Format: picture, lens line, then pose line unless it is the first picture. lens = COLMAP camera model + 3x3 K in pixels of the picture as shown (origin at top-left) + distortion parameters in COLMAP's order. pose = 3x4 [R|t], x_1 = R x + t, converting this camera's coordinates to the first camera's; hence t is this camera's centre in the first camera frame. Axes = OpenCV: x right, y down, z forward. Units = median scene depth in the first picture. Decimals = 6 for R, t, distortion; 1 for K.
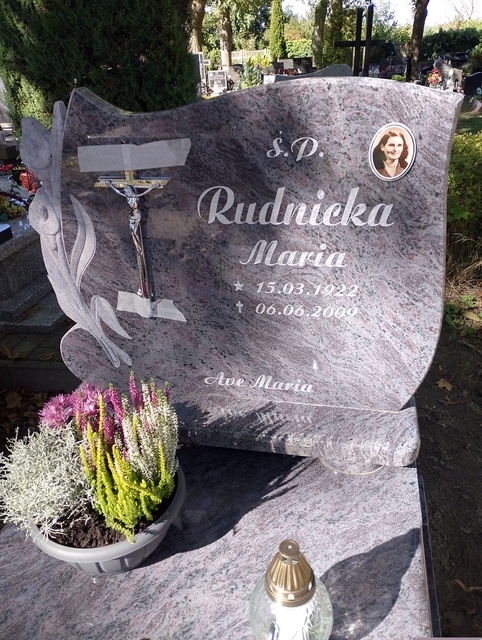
lens RADIAL K [[528.2, 0, 241.9], [0, 528.2, 320.0], [0, 0, 1]] dist [0.064728, -0.069939]
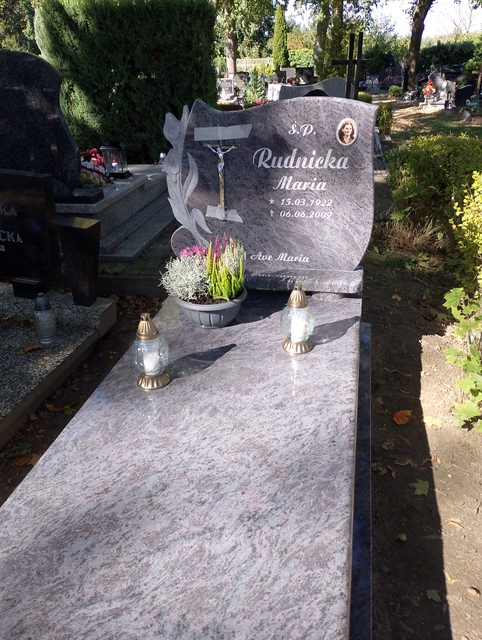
lens RADIAL K [[528.2, 0, 241.9], [0, 528.2, 320.0], [0, 0, 1]] dist [0.064728, -0.069939]
pose [[0.999802, 0.019220, 0.005089, -0.108845], [-0.019170, 0.999768, -0.009782, 0.364575], [-0.005276, 0.009682, 0.999939, -0.880291]]
